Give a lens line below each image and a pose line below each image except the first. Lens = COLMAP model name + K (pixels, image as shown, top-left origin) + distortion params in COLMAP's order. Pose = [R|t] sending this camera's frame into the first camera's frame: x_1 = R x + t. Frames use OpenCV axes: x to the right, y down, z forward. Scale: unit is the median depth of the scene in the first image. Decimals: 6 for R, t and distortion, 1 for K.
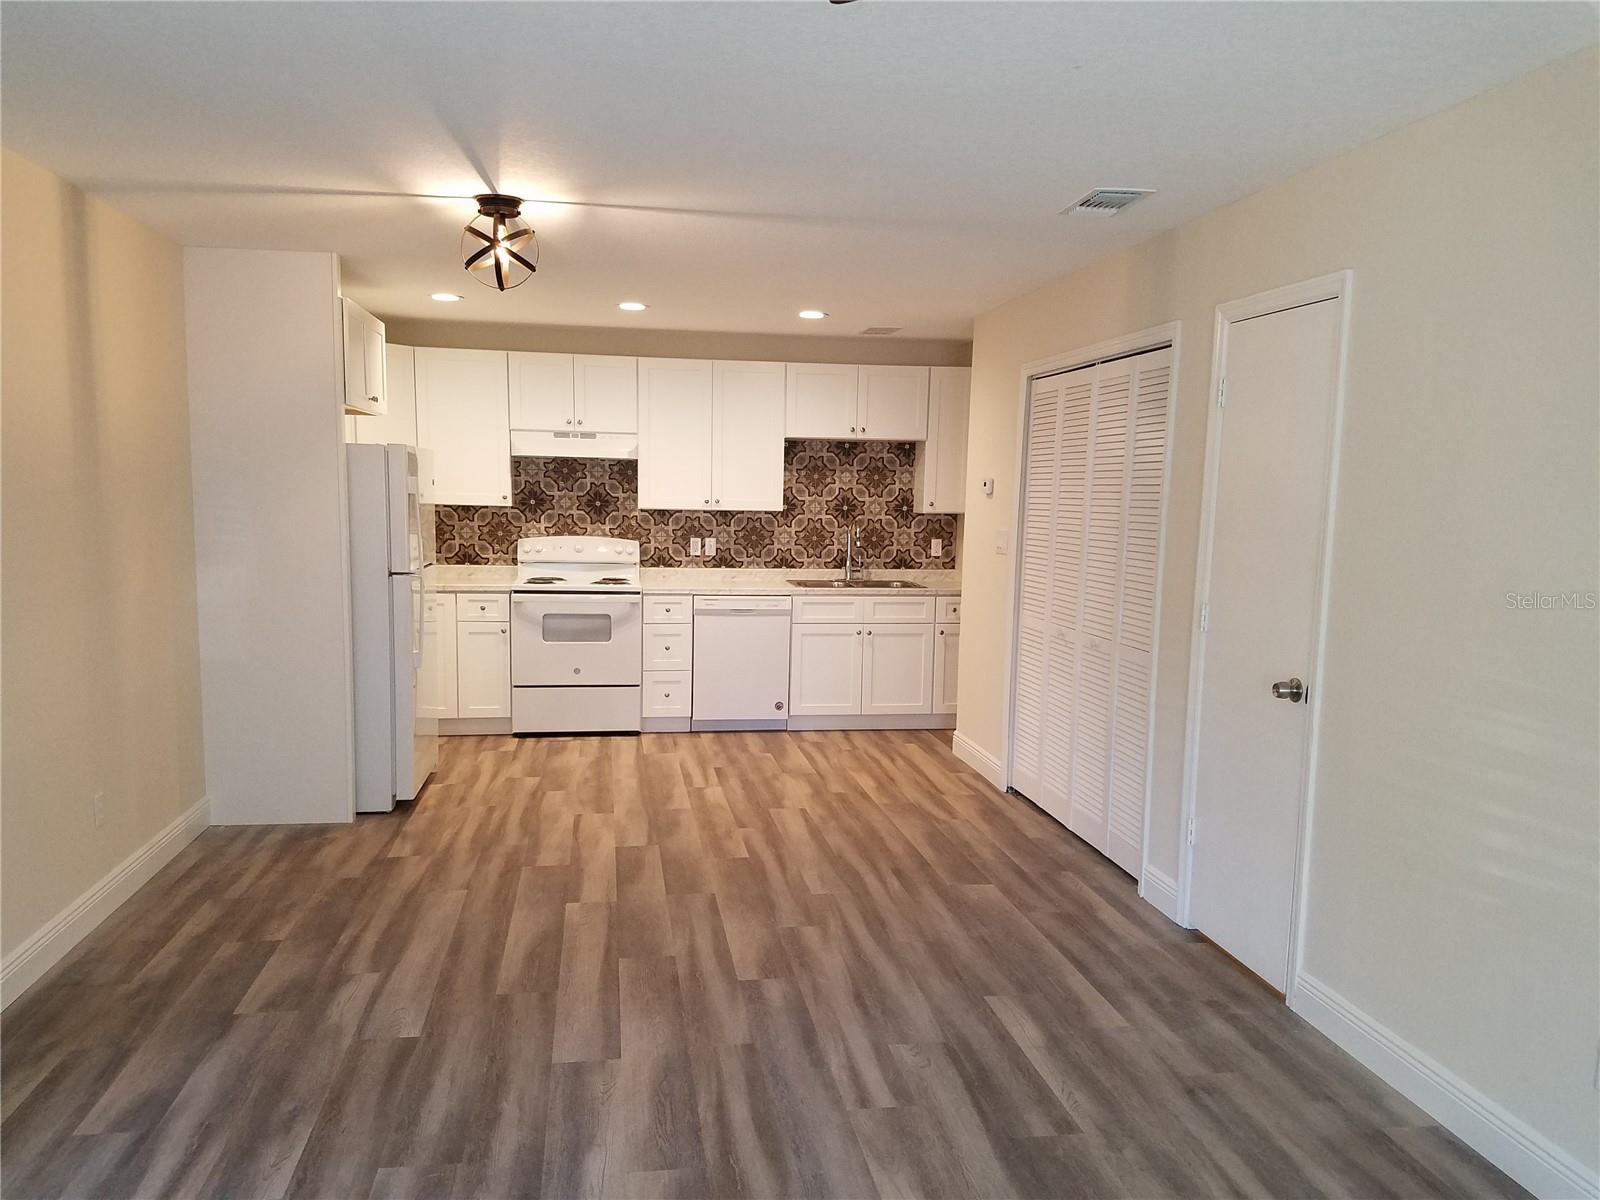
lens RADIAL K [[1241.6, 0, 799.8], [0, 1241.6, 603.0], [0, 0, 1]] dist [0.053949, -0.002190]
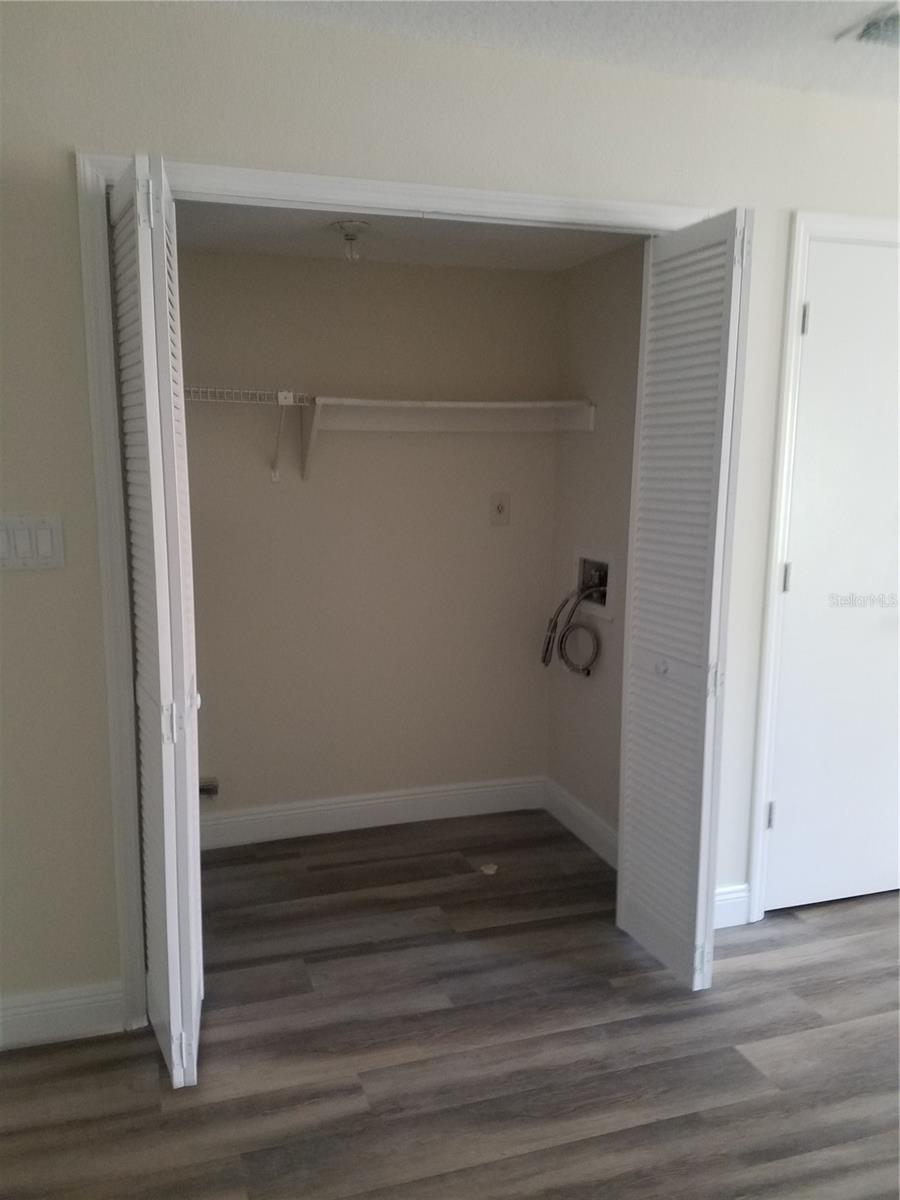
lens RADIAL K [[931.2, 0, 451.2], [0, 931.2, 599.2], [0, 0, 1]] dist [0.053949, -0.002190]
pose [[-0.143648, -0.184199, 0.972335, -0.205311], [0.087970, 0.976259, 0.197938, -0.089291], [-0.985711, 0.113970, -0.124034, 0.920260]]
